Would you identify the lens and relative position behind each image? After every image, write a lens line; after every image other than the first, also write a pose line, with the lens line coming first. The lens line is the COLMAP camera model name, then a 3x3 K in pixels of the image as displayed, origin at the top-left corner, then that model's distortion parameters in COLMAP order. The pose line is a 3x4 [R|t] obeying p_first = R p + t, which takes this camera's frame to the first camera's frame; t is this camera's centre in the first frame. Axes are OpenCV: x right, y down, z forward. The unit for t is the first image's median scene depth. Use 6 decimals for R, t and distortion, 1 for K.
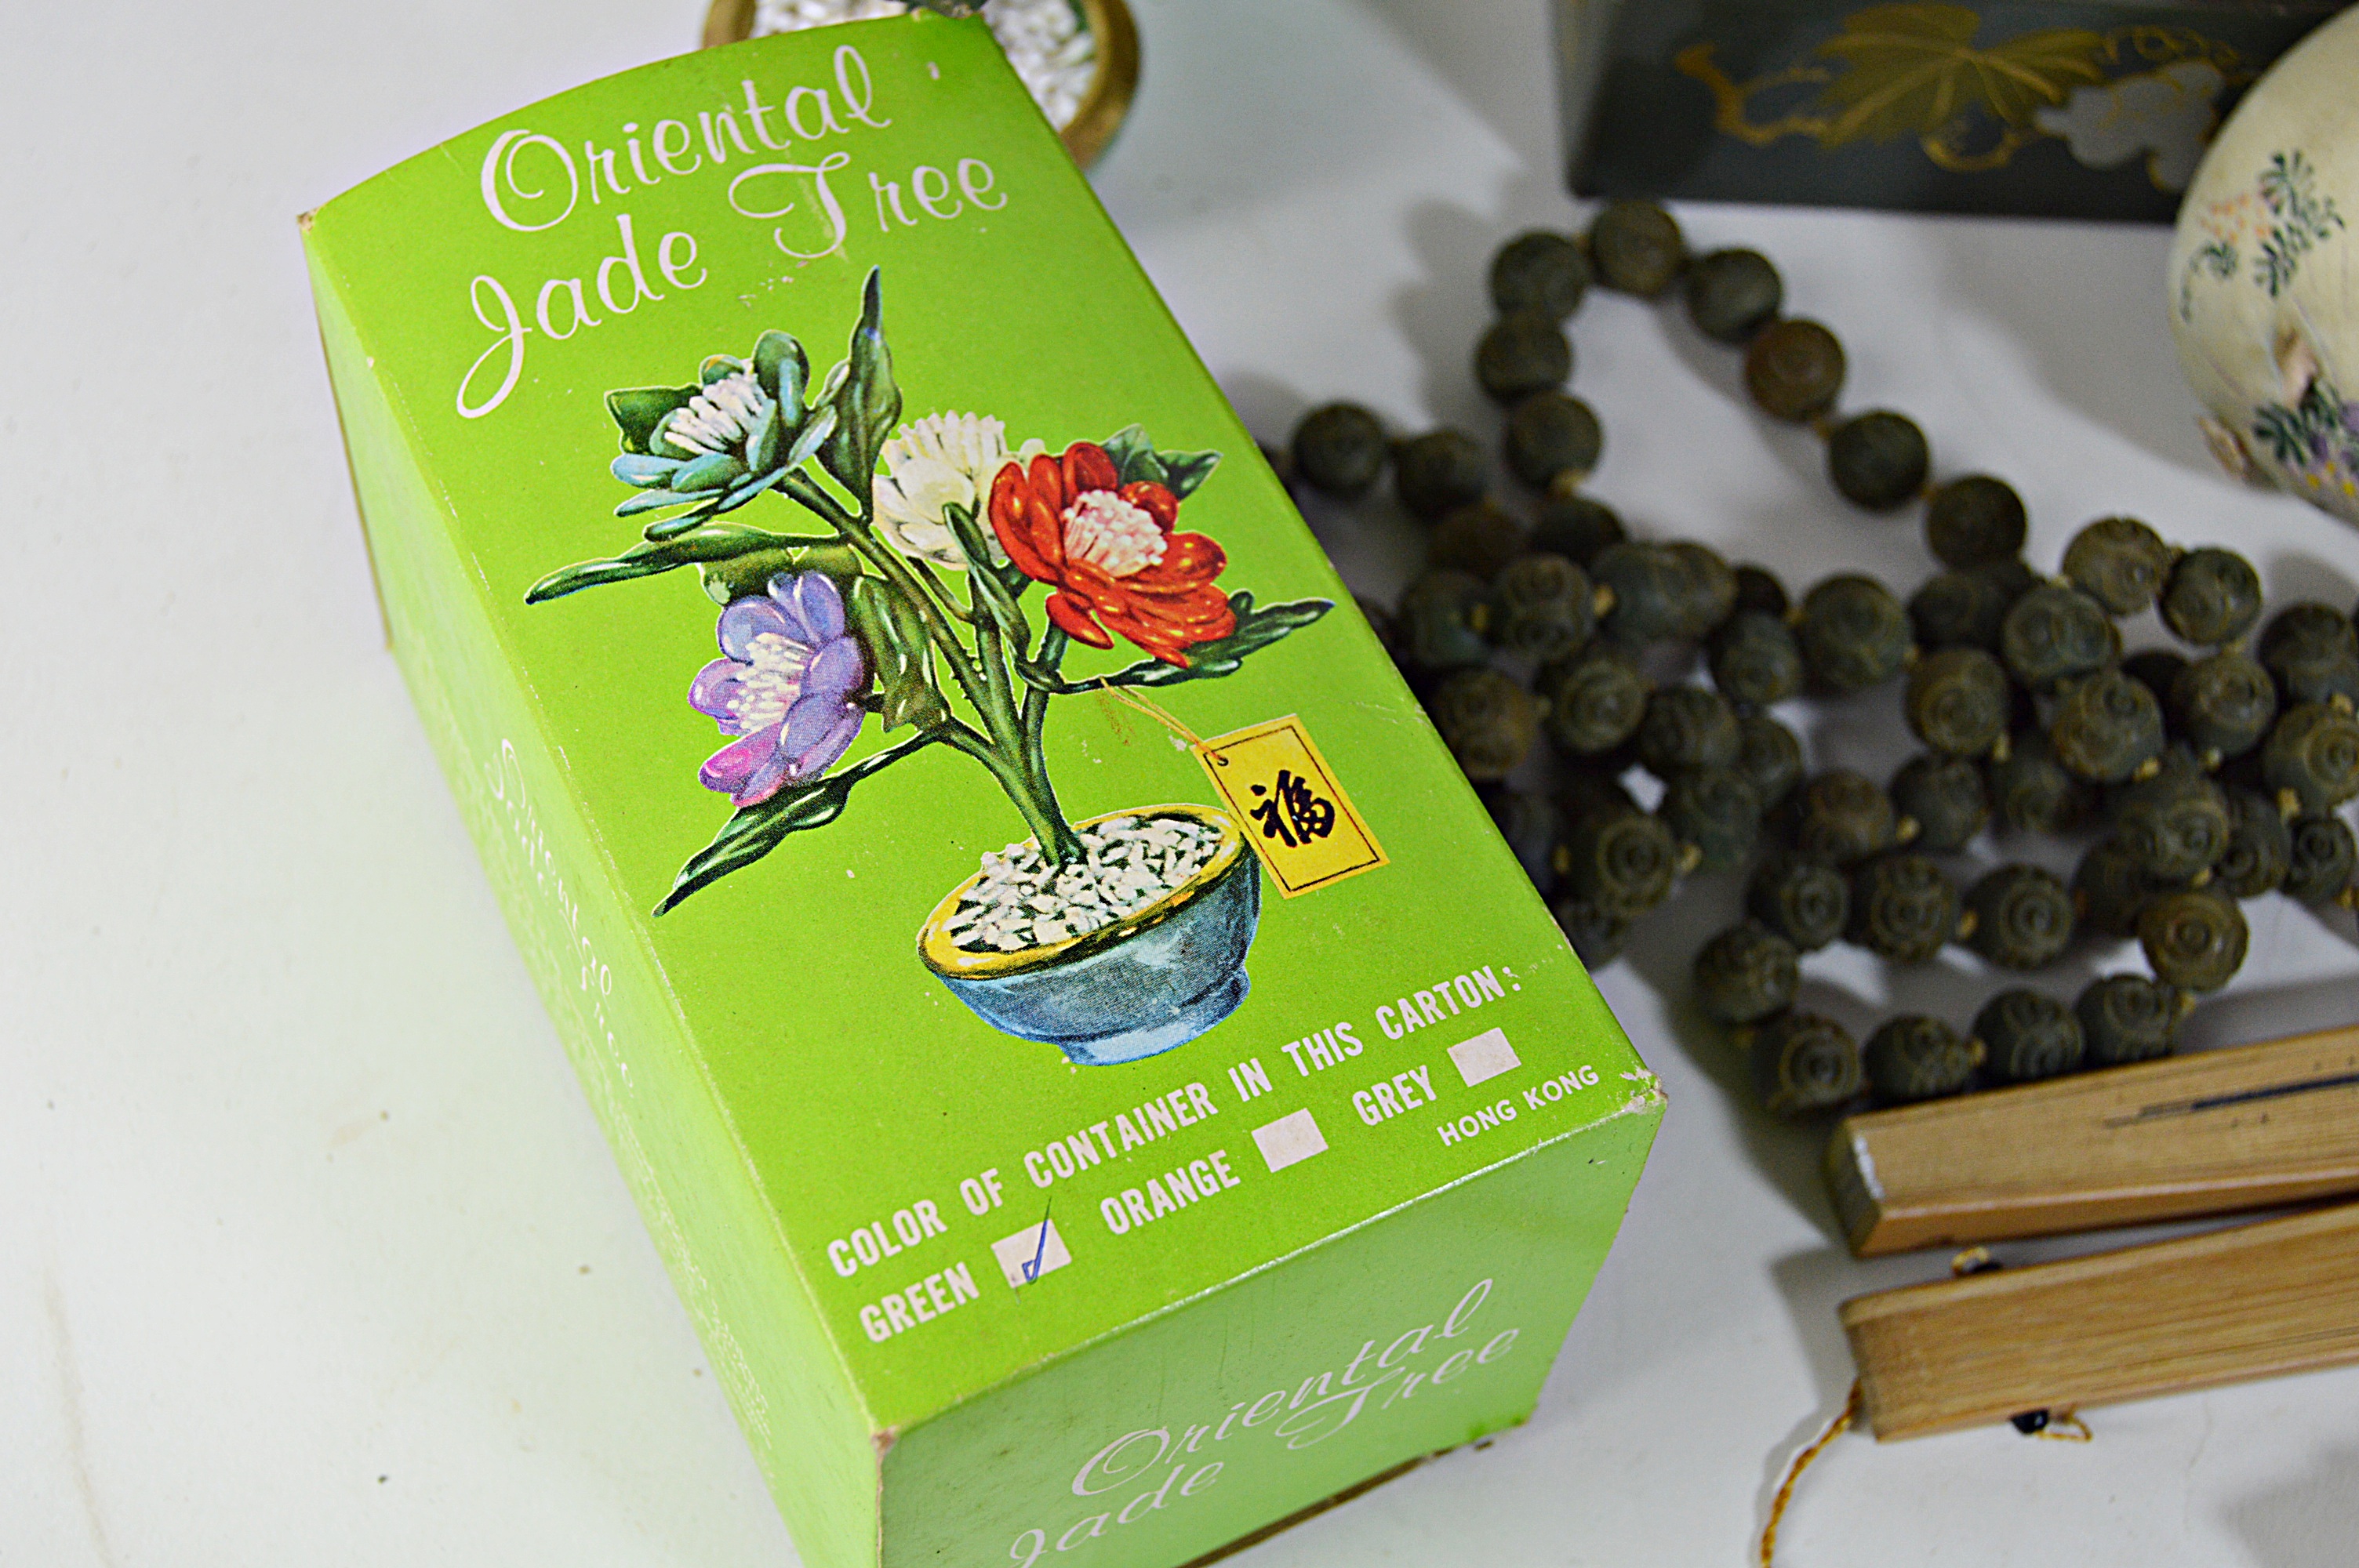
lens RADIAL K [[3204.6, 0, 1179.5], [0, 3204.6, 784.0], [0, 0, 1]] dist [-0.040729, -0.049848]
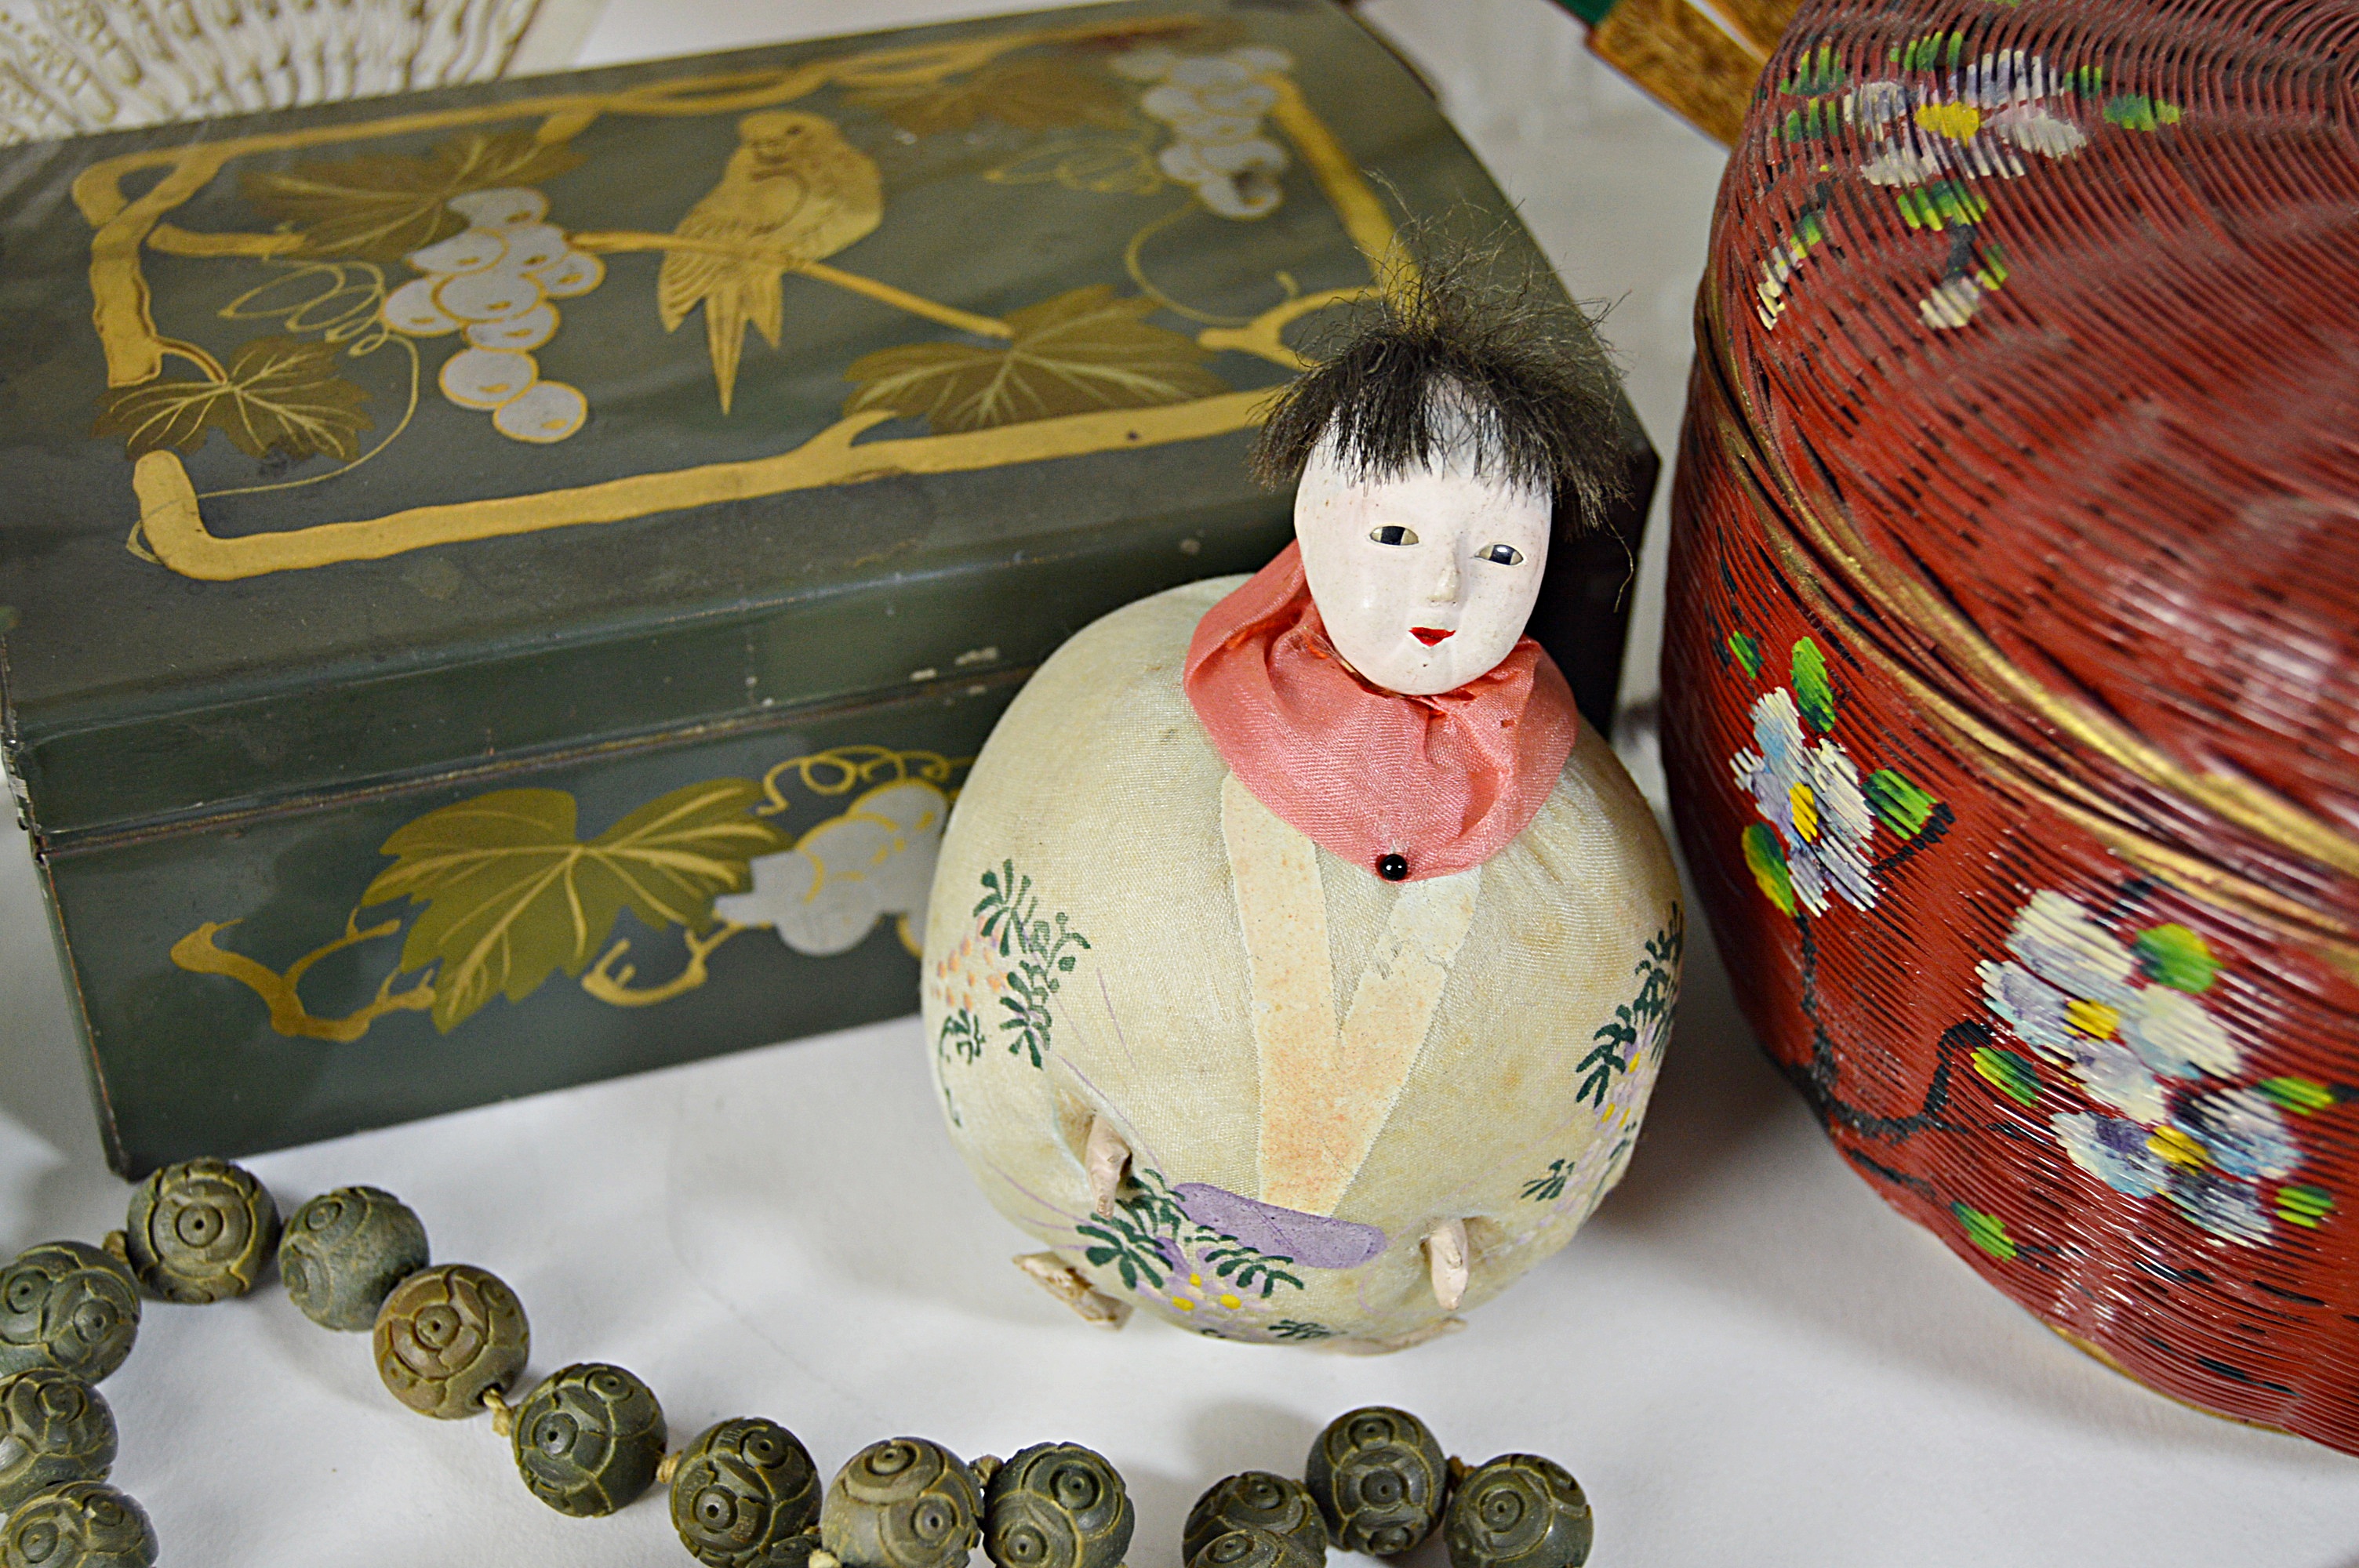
lens RADIAL K [[3204.6, 0, 1179.5], [0, 3204.6, 784.0], [0, 0, 1]] dist [-0.040729, -0.049848]
pose [[0.945543, -0.226960, 0.233319, 0.211500], [0.284356, 0.924793, -0.252785, -0.023281], [-0.158400, 0.305364, 0.938969, 0.302314]]
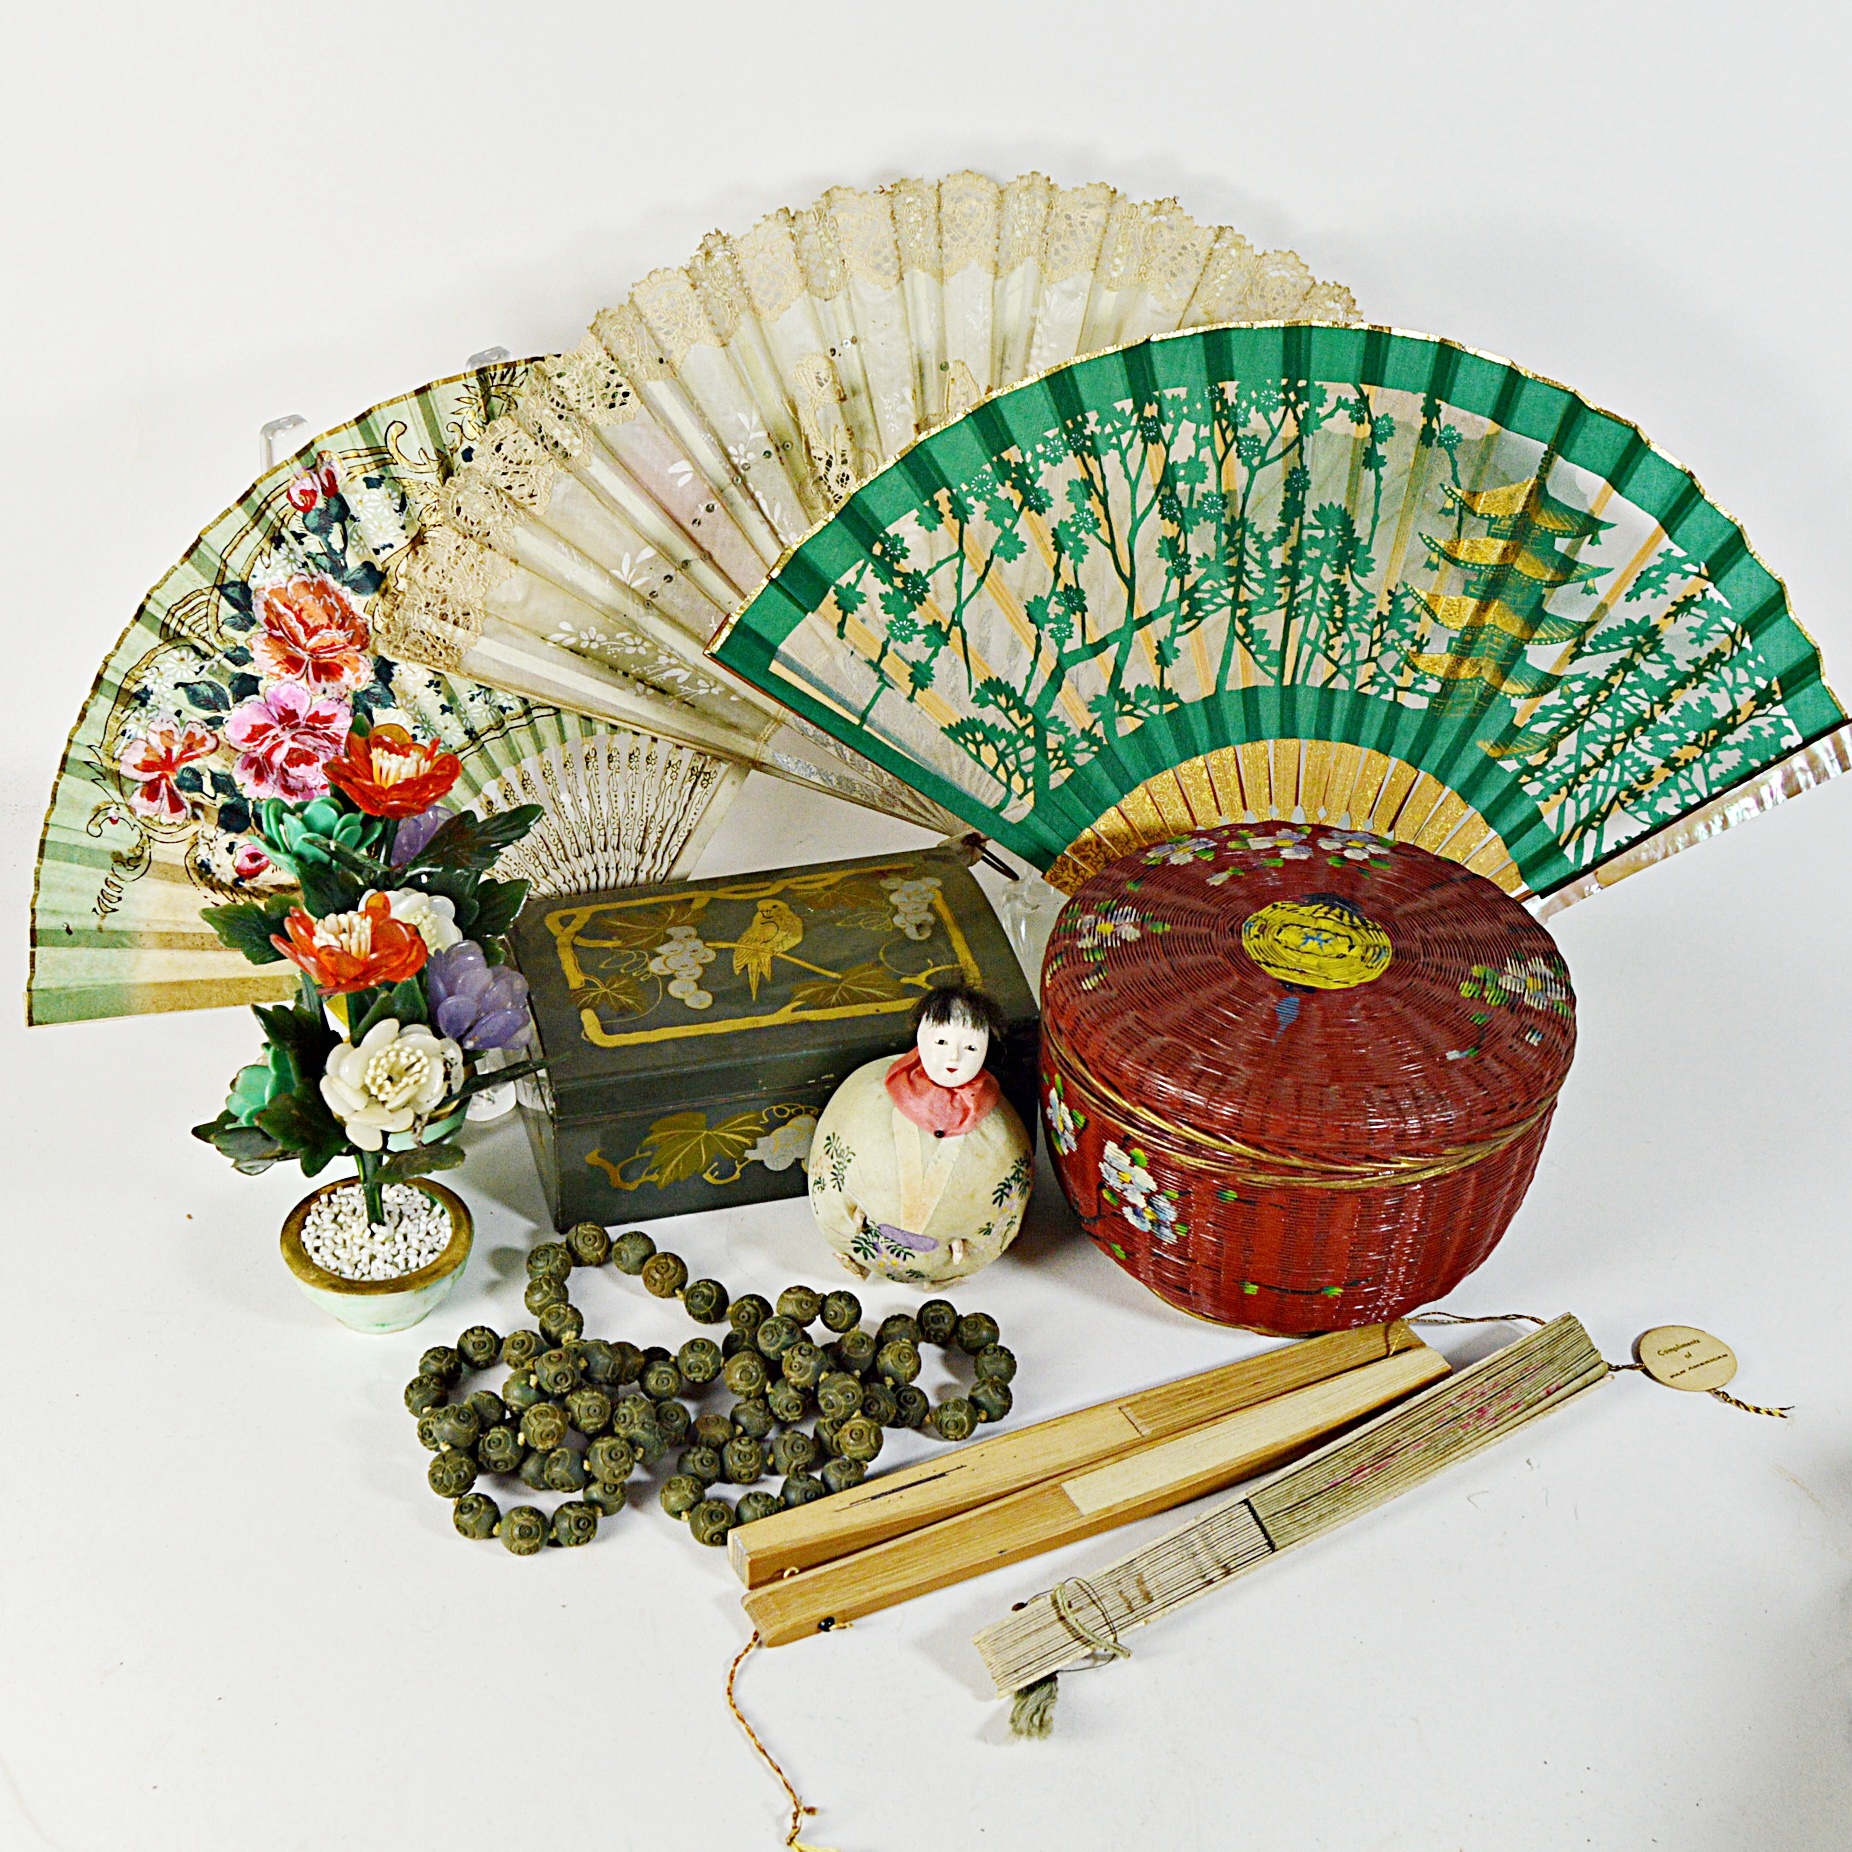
lens RADIAL K [[2907.6, 0, 860.9], [0, 2907.6, 920.0], [0, 0, 1]] dist [-0.021232, -0.026844]
pose [[0.964460, -0.177604, 0.195637, -0.036040], [0.241651, 0.892352, -0.381199, 0.482780], [-0.106874, 0.414927, 0.903556, -1.030486]]
